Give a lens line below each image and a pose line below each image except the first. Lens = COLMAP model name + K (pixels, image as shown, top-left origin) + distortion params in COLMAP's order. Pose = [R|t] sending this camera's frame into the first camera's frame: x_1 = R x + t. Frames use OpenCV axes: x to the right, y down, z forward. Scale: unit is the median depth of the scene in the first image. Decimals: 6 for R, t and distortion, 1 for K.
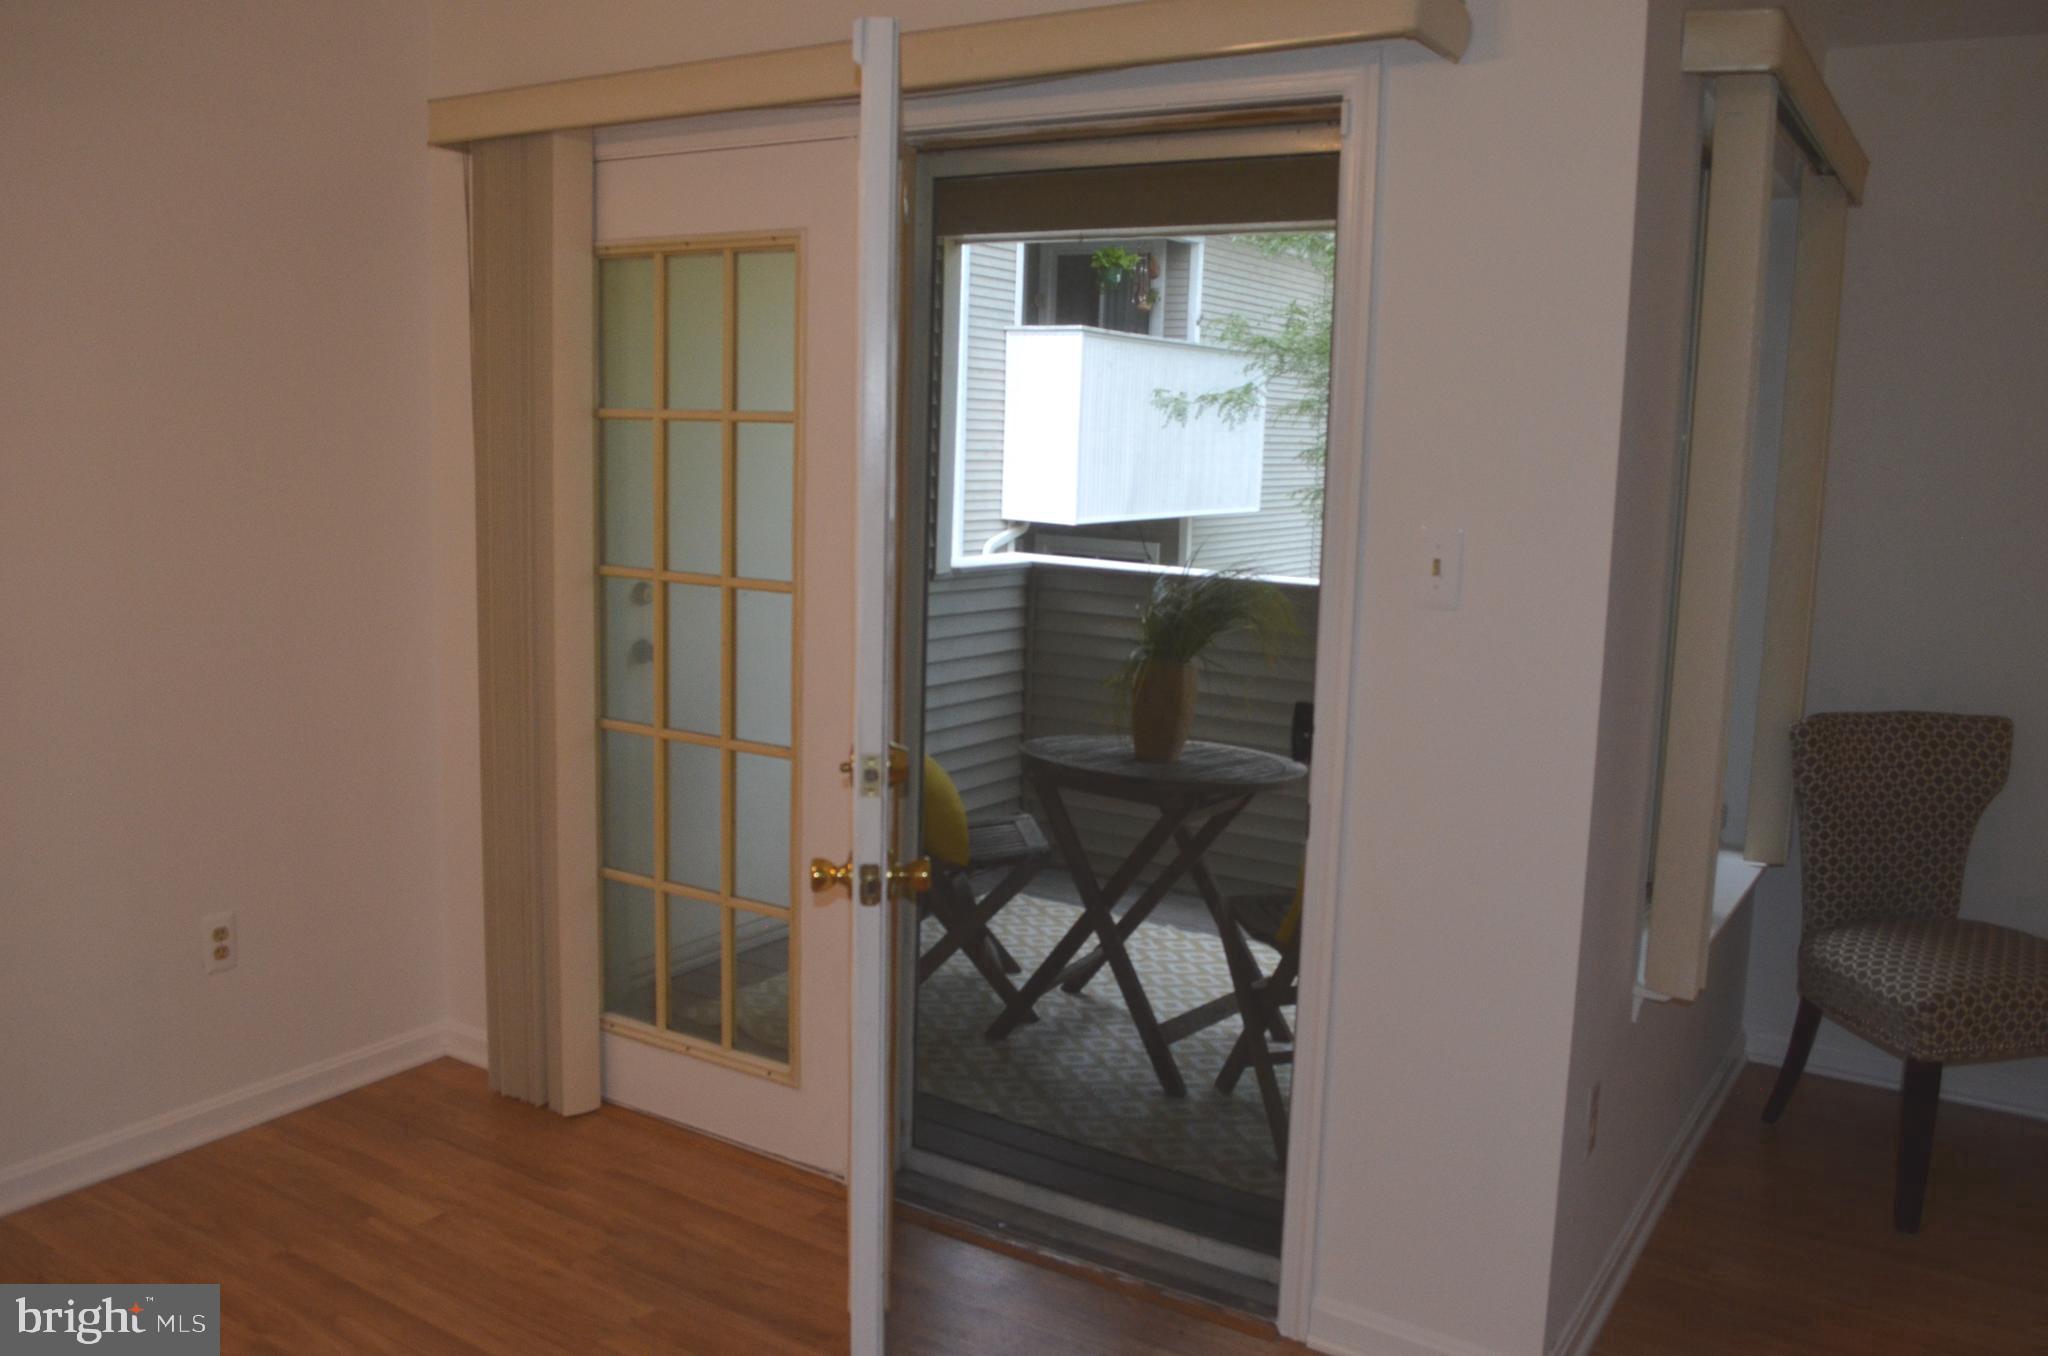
lens RADIAL K [[1623.9, 0, 1034.8], [0, 1623.9, 668.9], [0, 0, 1]] dist [-0.081970, 0.000007]
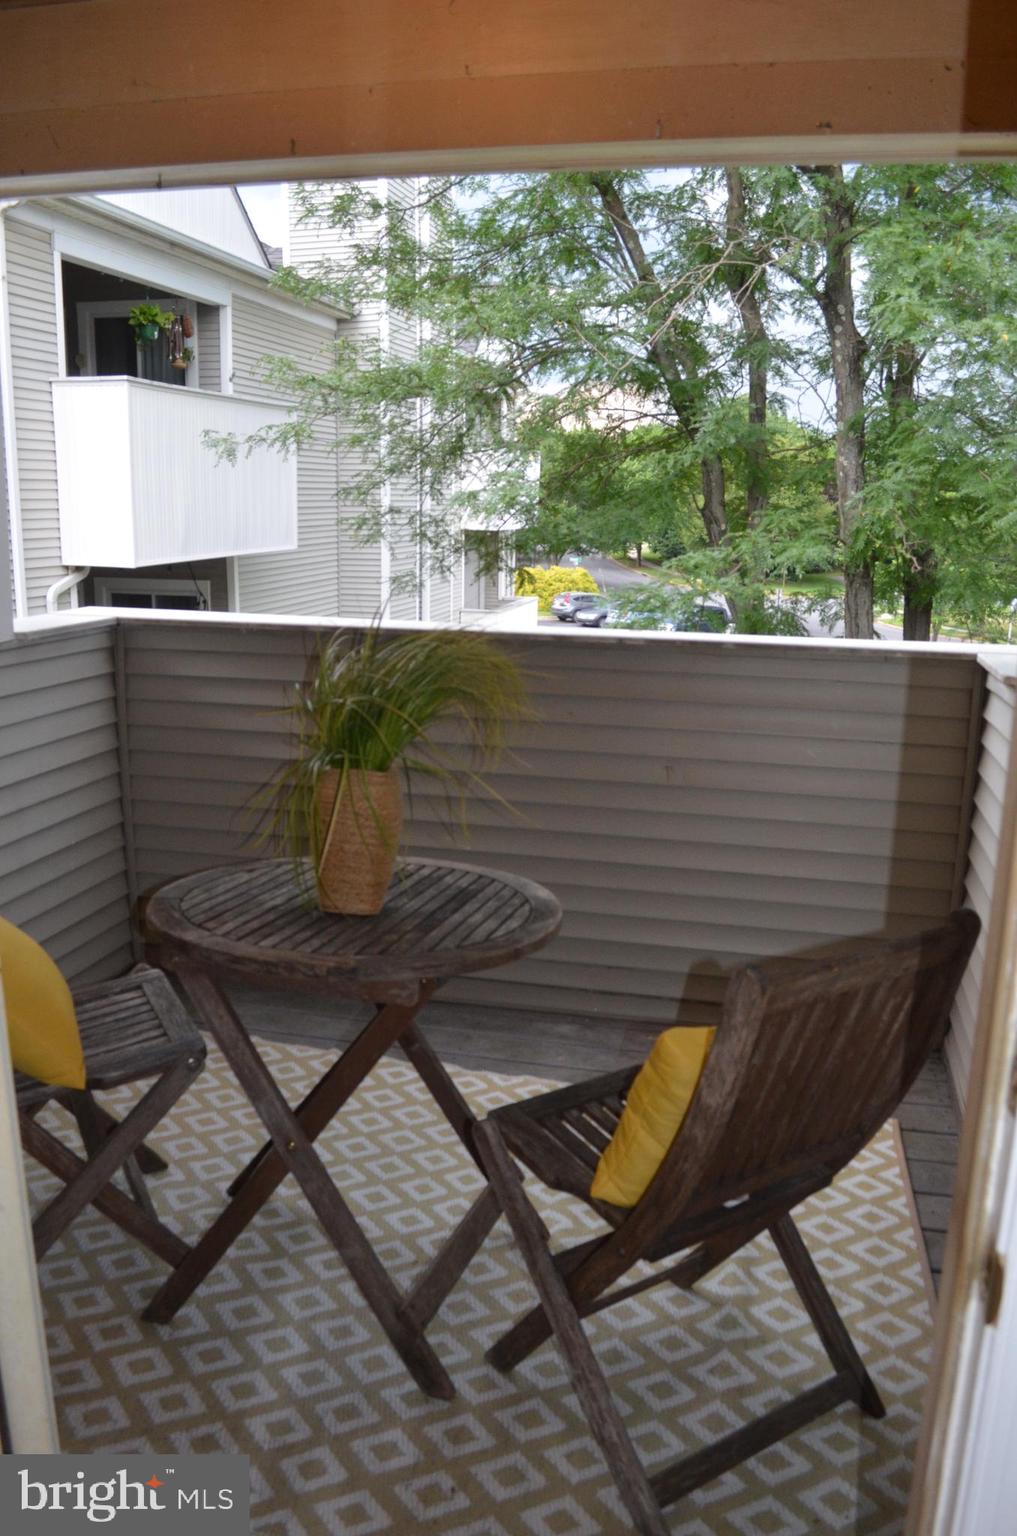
lens RADIAL K [[1217.9, 0, 509.4], [0, 1217.9, 804.2], [0, 0, 1]] dist [-0.081970, 0.000007]
pose [[0.944229, -0.096510, 0.314830, -0.006766], [0.061031, 0.990813, 0.120689, -0.015416], [-0.323585, -0.094743, 0.941444, 0.161593]]
